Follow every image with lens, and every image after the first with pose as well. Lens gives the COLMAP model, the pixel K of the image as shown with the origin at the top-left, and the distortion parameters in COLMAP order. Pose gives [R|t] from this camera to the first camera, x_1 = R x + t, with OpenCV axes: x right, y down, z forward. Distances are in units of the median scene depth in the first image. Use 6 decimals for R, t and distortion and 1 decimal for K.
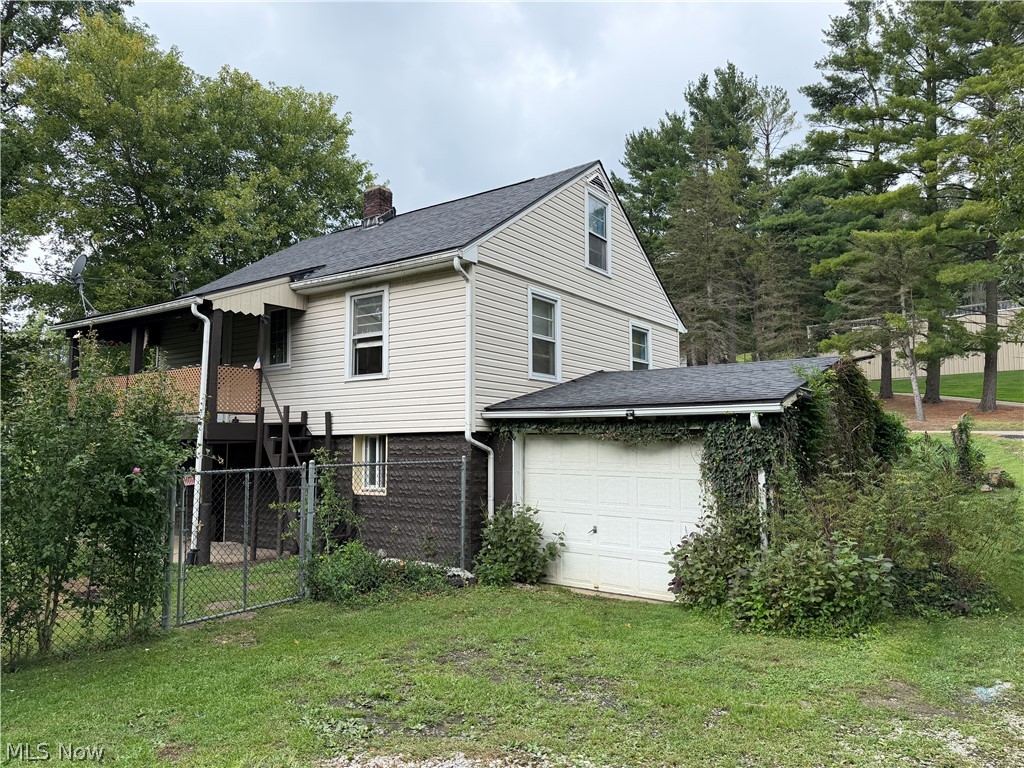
lens RADIAL K [[717.0, 0, 511.8], [0, 717.0, 390.2], [0, 0, 1]] dist [0.027726, -0.040544]
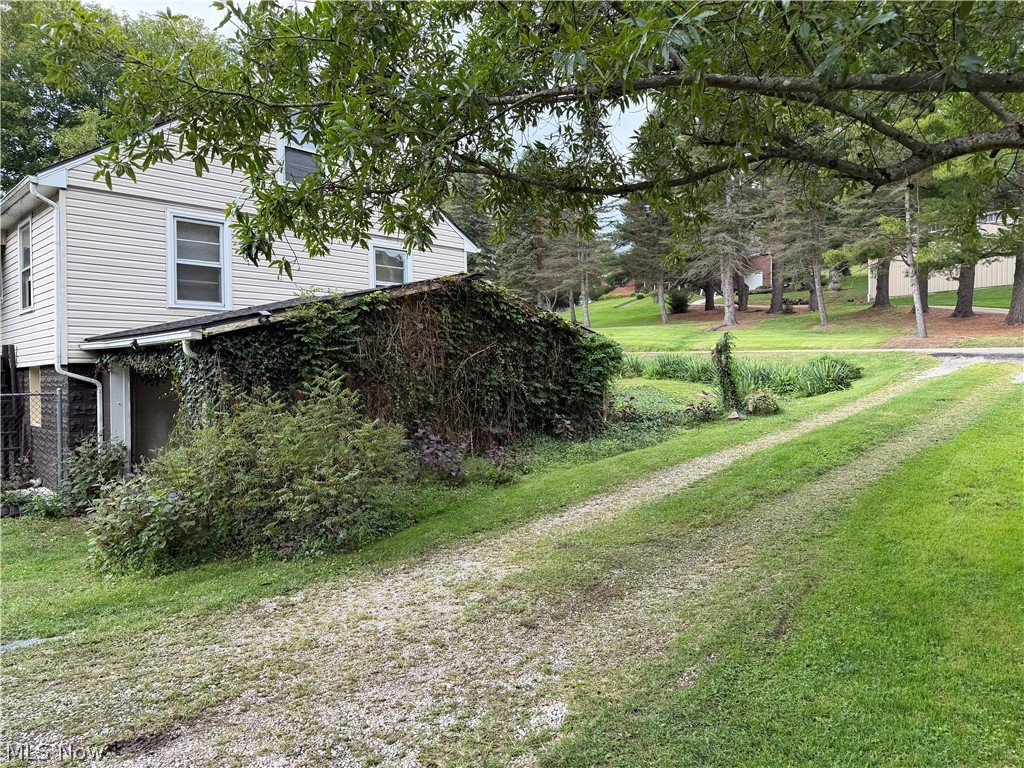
lens RADIAL K [[717.0, 0, 512.5], [0, 717.0, 378.9], [0, 0, 1]] dist [0.027726, -0.040544]
pose [[0.987460, -0.013236, -0.157316, 0.596253], [0.027126, 0.995884, 0.086478, 0.008757], [0.155524, -0.089661, 0.983755, 0.108027]]
